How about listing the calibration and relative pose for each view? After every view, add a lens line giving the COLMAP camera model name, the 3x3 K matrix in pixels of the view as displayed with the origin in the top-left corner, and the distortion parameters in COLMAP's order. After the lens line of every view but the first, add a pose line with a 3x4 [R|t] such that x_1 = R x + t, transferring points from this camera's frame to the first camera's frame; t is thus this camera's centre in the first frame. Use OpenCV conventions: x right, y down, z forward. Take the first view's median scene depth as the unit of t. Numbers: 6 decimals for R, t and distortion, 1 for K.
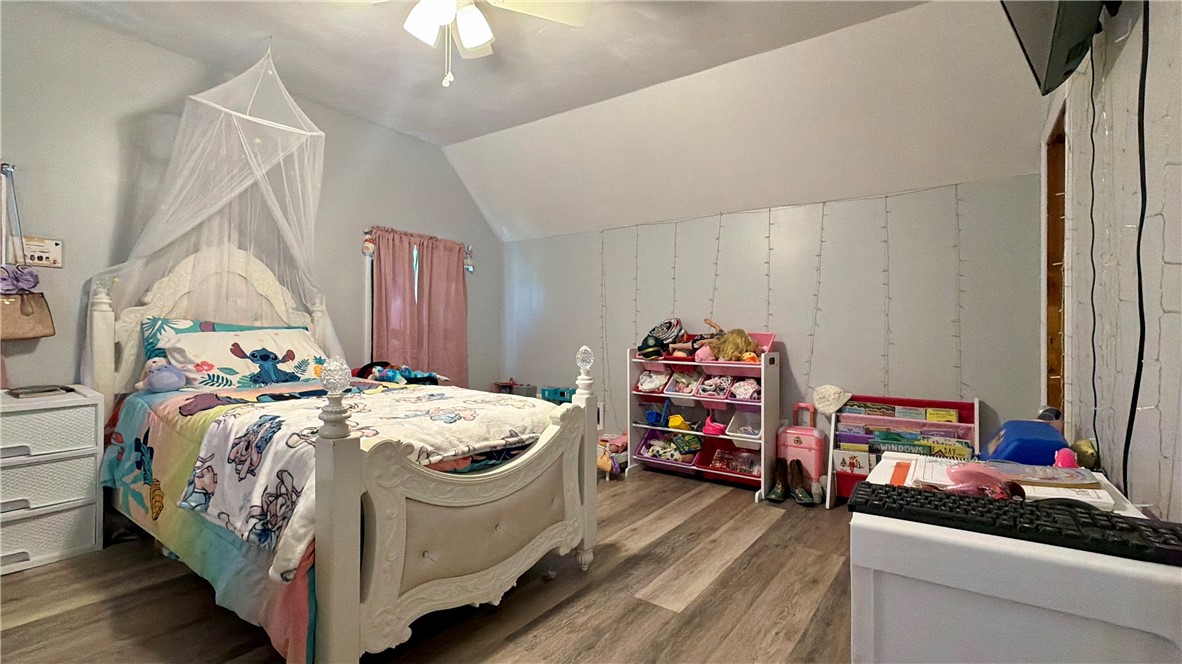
lens RADIAL K [[533.6, 0, 591.0], [0, 533.6, 332.0], [0, 0, 1]] dist [0.000982, -0.000003]
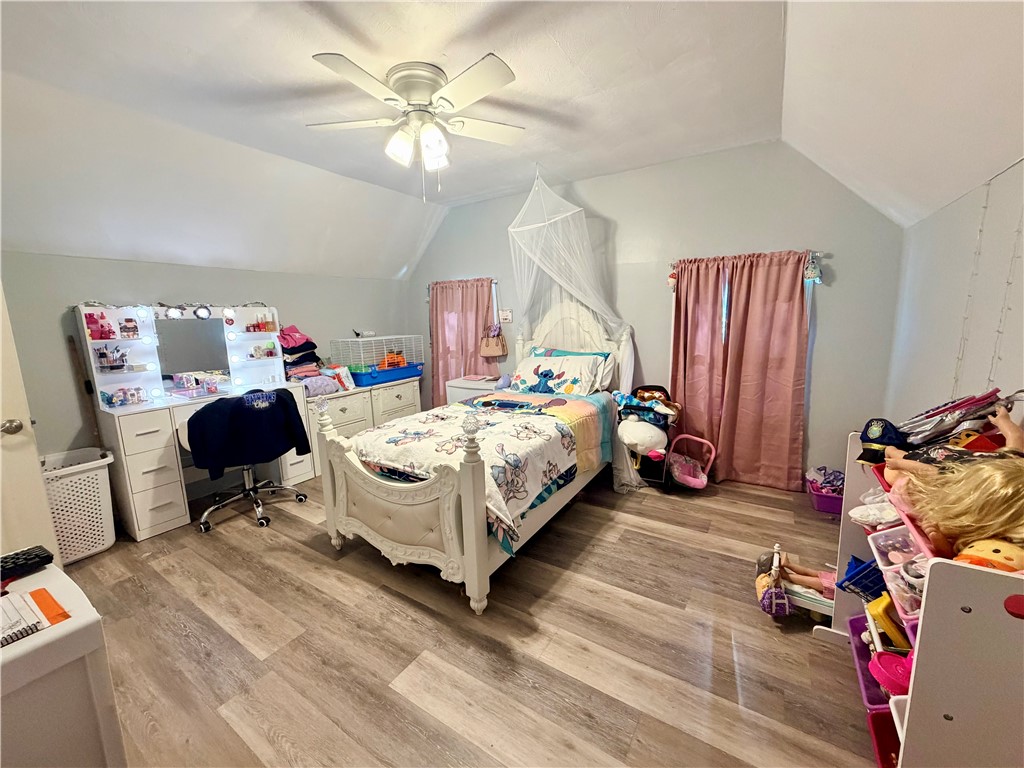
lens RADIAL K [[408.4, 0, 512.0], [0, 408.4, 384.0], [0, 0, 1]] dist [0.001268, 0.000372]
pose [[0.047547, 0.152262, -0.987196, 0.780804], [0.026012, 0.987790, 0.153607, -0.154020], [0.998530, -0.032983, 0.043006, 1.093581]]
